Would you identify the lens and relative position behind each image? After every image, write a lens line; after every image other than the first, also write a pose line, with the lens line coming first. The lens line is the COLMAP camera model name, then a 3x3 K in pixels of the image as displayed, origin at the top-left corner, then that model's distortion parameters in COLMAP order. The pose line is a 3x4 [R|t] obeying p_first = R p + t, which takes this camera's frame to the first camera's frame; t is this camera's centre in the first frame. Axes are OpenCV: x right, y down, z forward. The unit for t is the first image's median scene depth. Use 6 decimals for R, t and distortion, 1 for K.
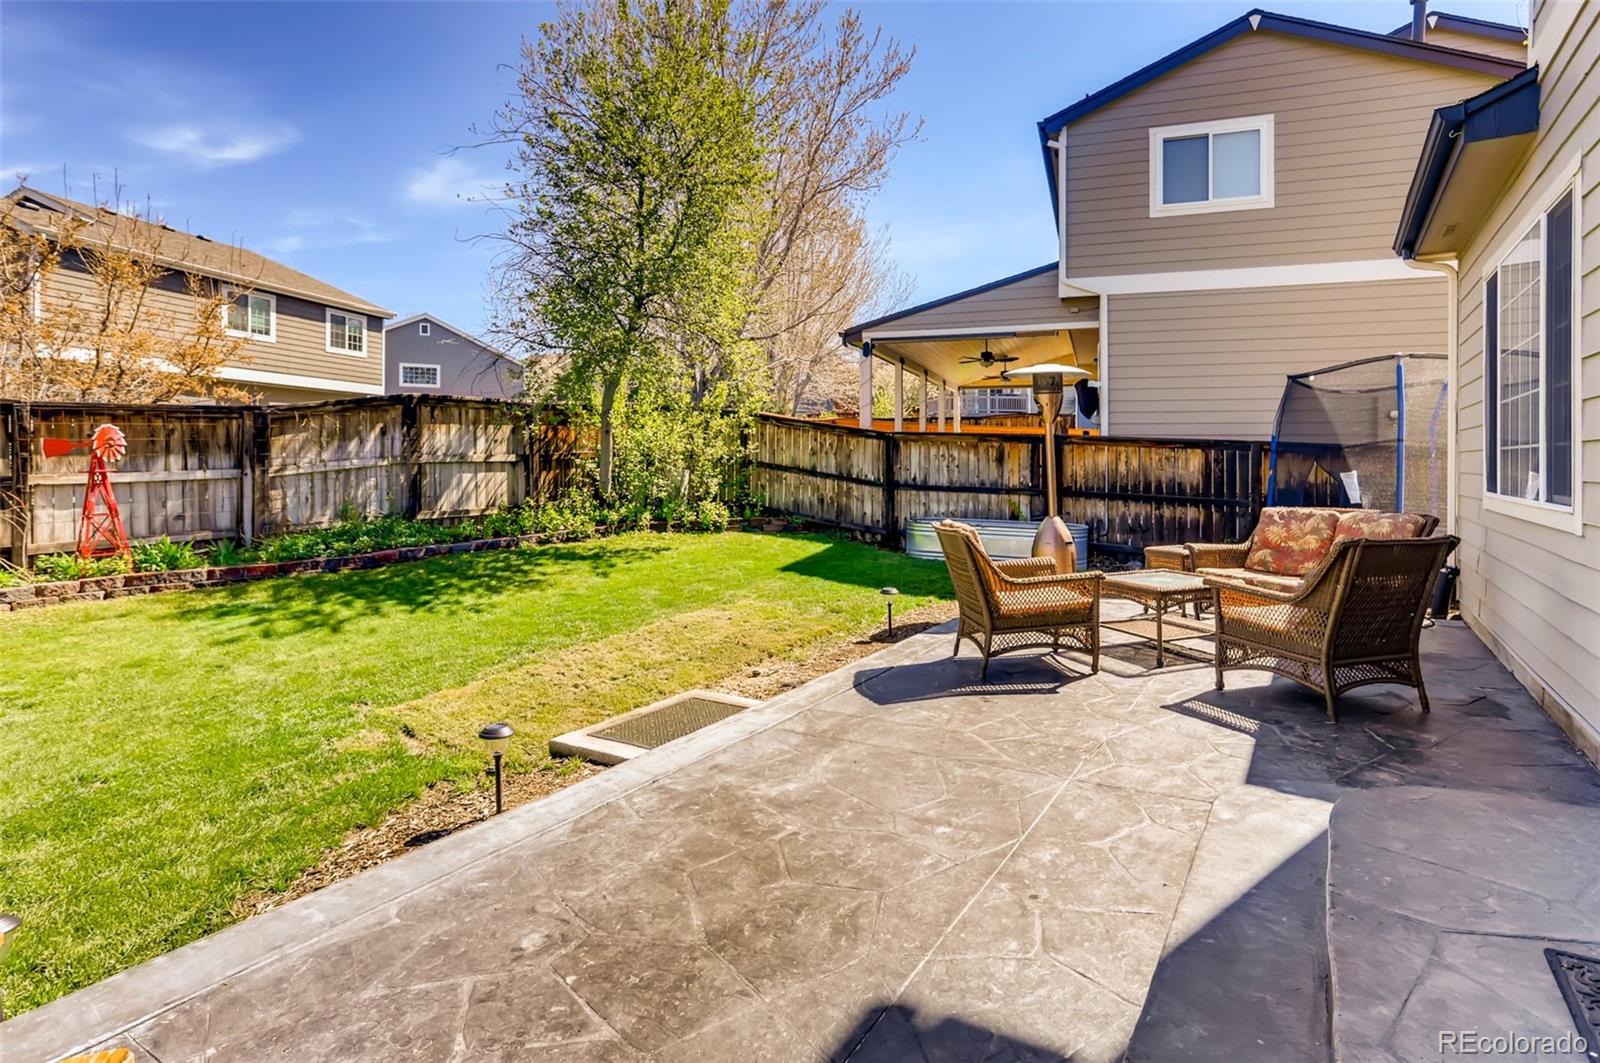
lens RADIAL K [[810.1, 0, 768.3], [0, 810.1, 479.8], [0, 0, 1]] dist [-0.023397, 0.000117]
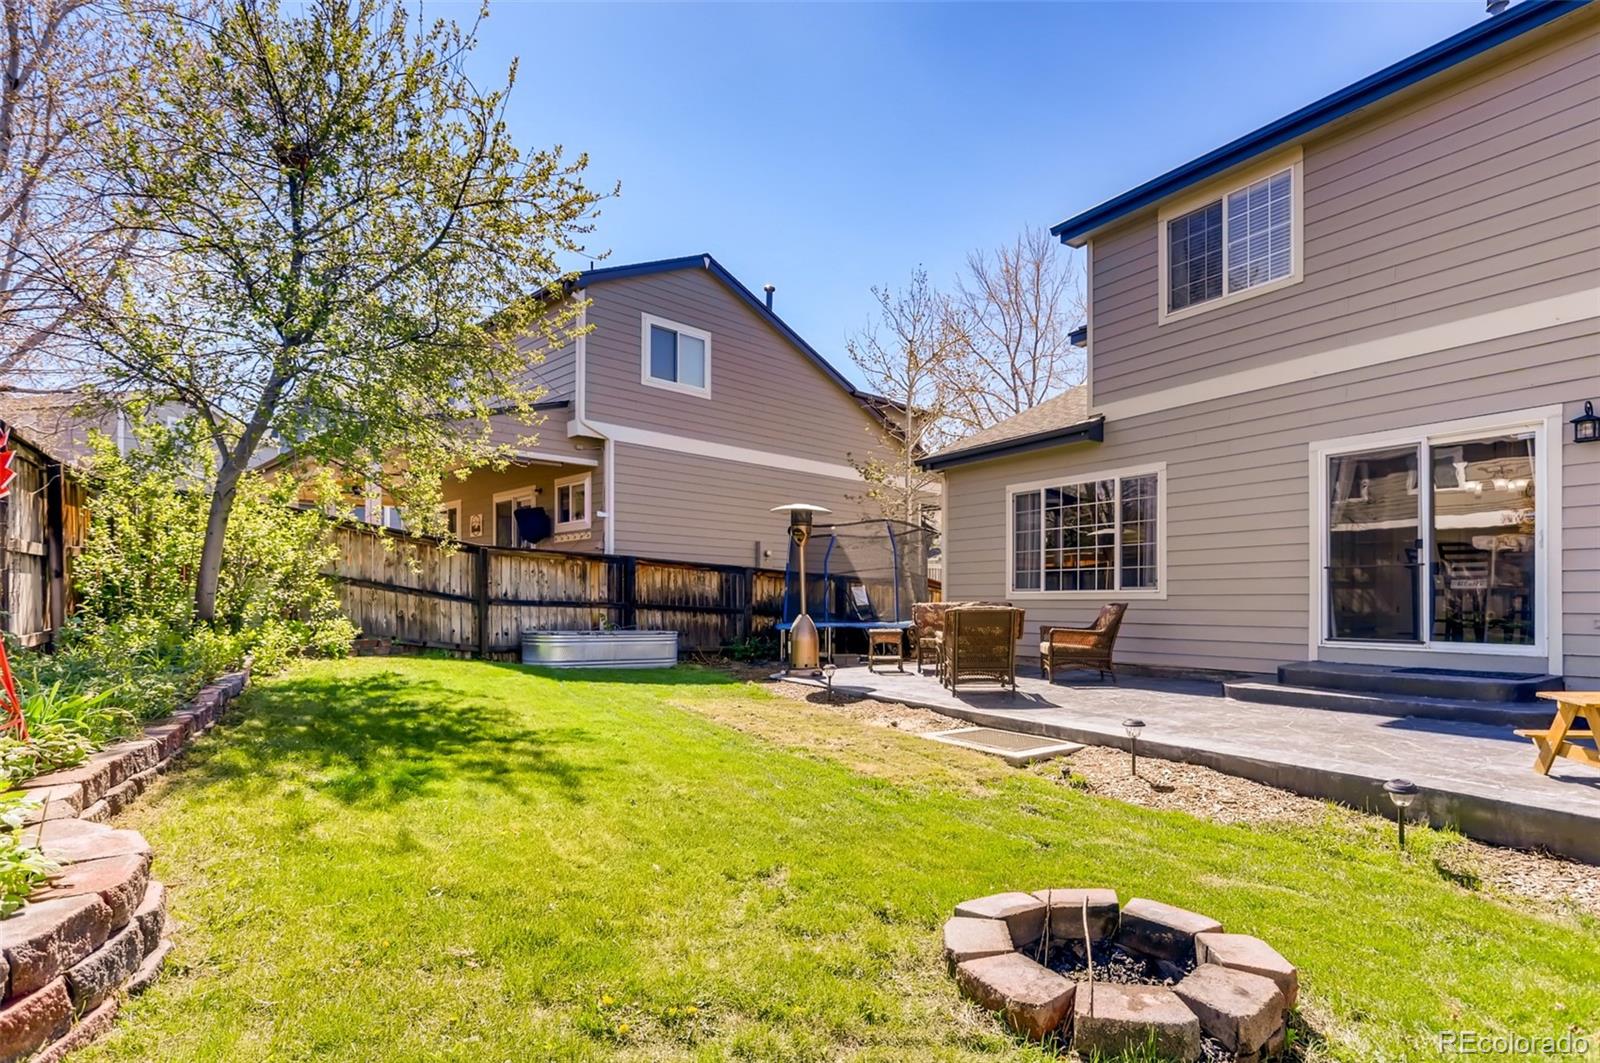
lens RADIAL K [[810.1, 0, 828.7], [0, 810.1, 597.9], [0, 0, 1]] dist [-0.023397, 0.000117]
pose [[0.423561, -0.001327, 0.905867, -0.557195], [0.006843, 0.999975, -0.001735, 0.008331], [-0.905842, 0.006934, 0.423559, 0.220961]]
